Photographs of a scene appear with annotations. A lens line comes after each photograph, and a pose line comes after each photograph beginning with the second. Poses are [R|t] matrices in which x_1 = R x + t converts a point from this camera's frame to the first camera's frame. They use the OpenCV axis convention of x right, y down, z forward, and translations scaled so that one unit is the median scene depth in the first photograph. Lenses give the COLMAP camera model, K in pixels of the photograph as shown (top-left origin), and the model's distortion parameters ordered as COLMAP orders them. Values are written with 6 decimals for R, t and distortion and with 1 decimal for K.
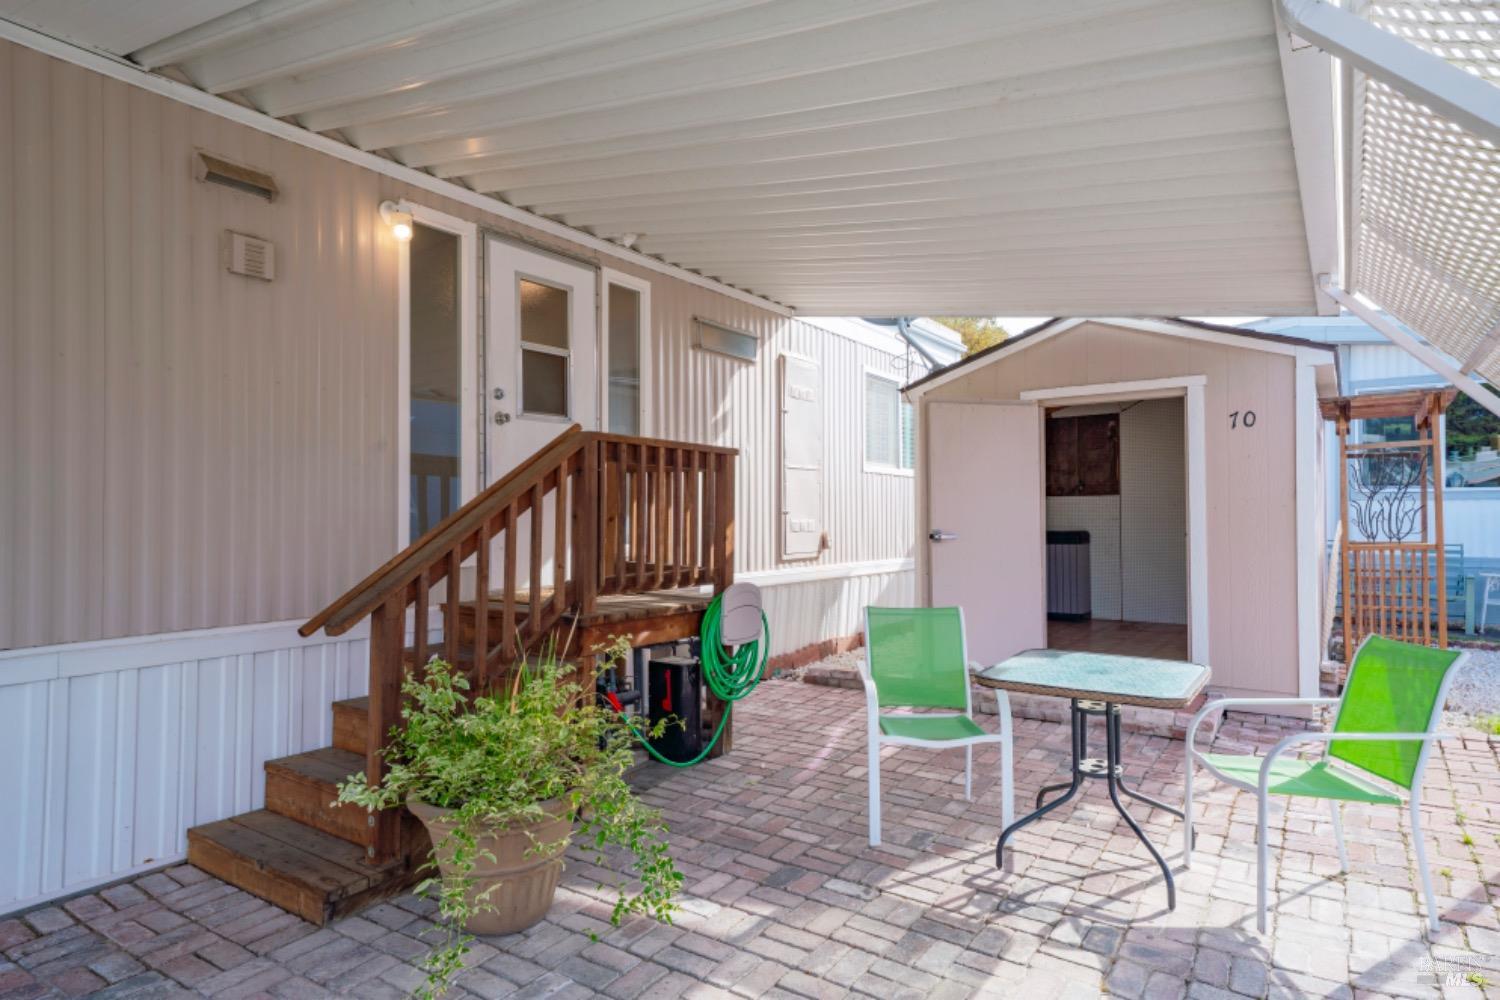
lens RADIAL K [[842.8, 0, 750.0], [0, 842.8, 500.0], [0, 0, 1]] dist [0.006321, 0.003458]
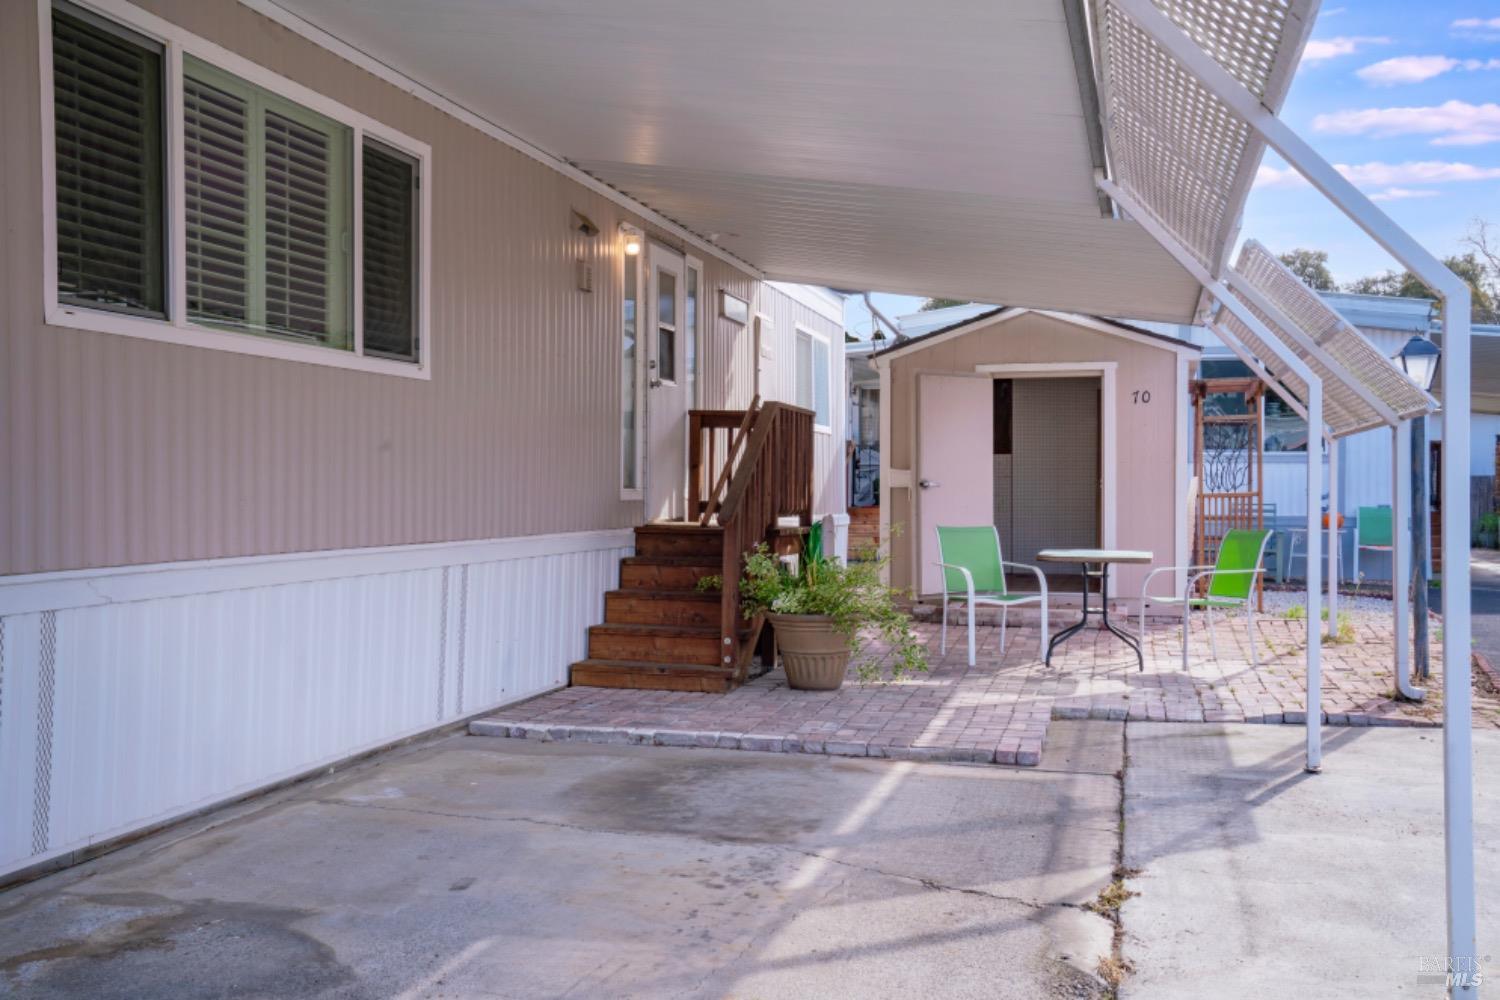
lens RADIAL K [[1394.5, 0, 752.3], [0, 1394.5, 484.4], [0, 0, 1]] dist [-0.007894, -0.008961]
pose [[0.944332, 0.007018, 0.328920, -0.628080], [-0.012499, 0.999816, 0.014551, 0.016096], [-0.328758, -0.017852, 0.944246, -0.766154]]
